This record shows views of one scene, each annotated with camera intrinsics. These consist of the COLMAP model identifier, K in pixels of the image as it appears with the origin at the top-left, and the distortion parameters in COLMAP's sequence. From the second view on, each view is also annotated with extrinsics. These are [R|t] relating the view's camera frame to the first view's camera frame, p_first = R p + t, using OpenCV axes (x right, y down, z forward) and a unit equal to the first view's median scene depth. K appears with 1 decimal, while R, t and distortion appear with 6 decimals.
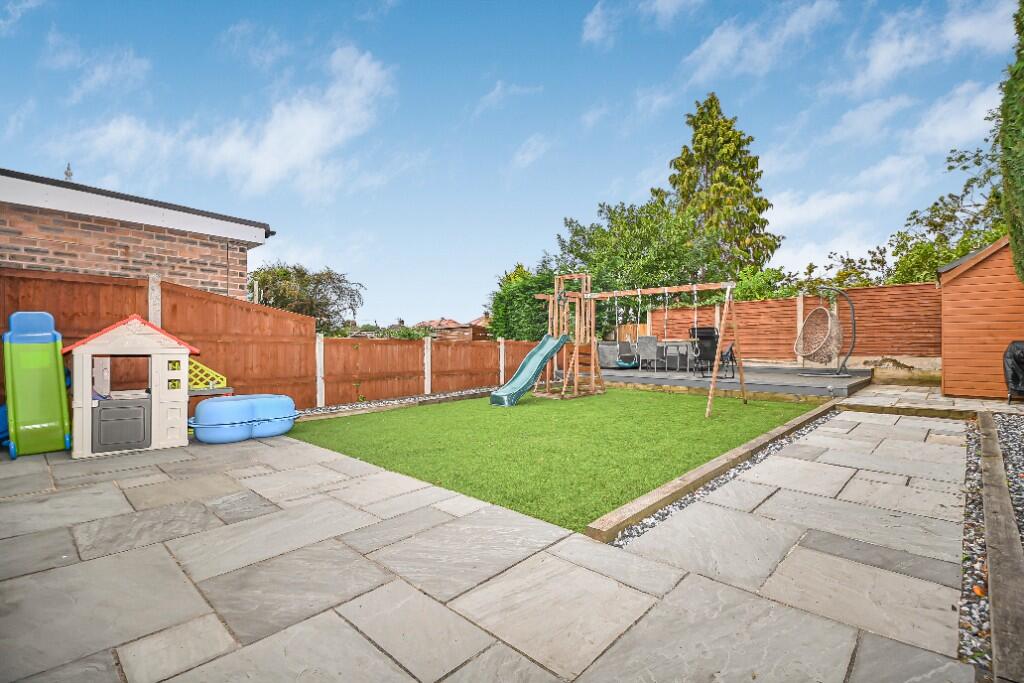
lens RADIAL K [[465.5, 0, 514.1], [0, 465.5, 335.0], [0, 0, 1]] dist [0.031069, -0.030377]
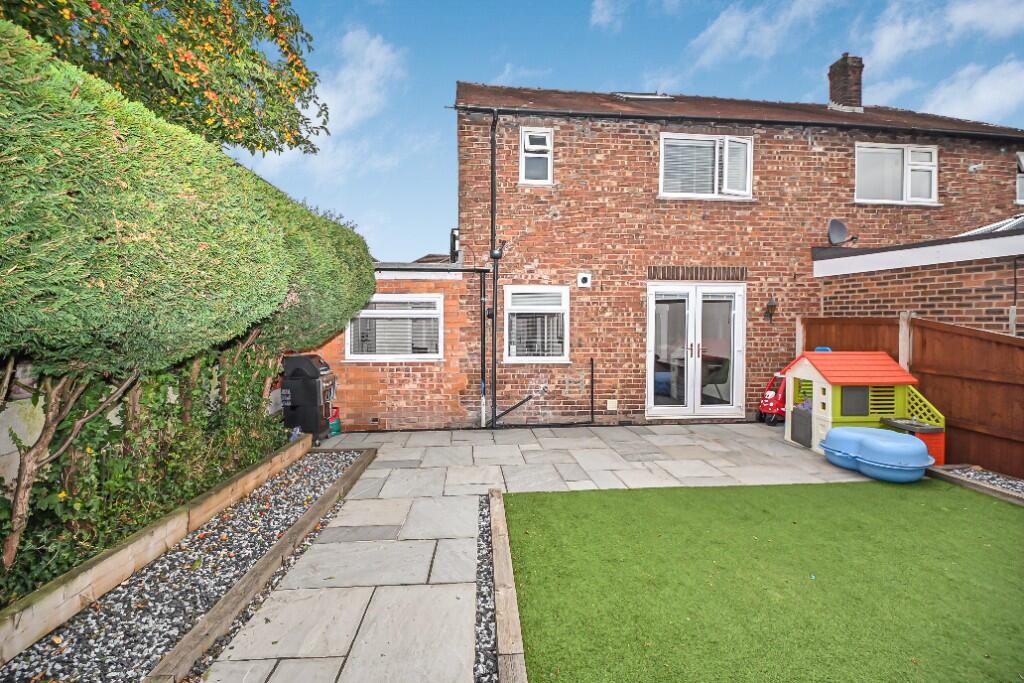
lens RADIAL K [[465.5, 0, 514.1], [0, 465.5, 335.0], [0, 0, 1]] dist [0.031069, -0.030377]
pose [[-0.670949, 0.015226, -0.741348, 0.262183], [0.008521, 0.999881, 0.012824, -0.037528], [0.741455, 0.002287, -0.670999, 0.405429]]
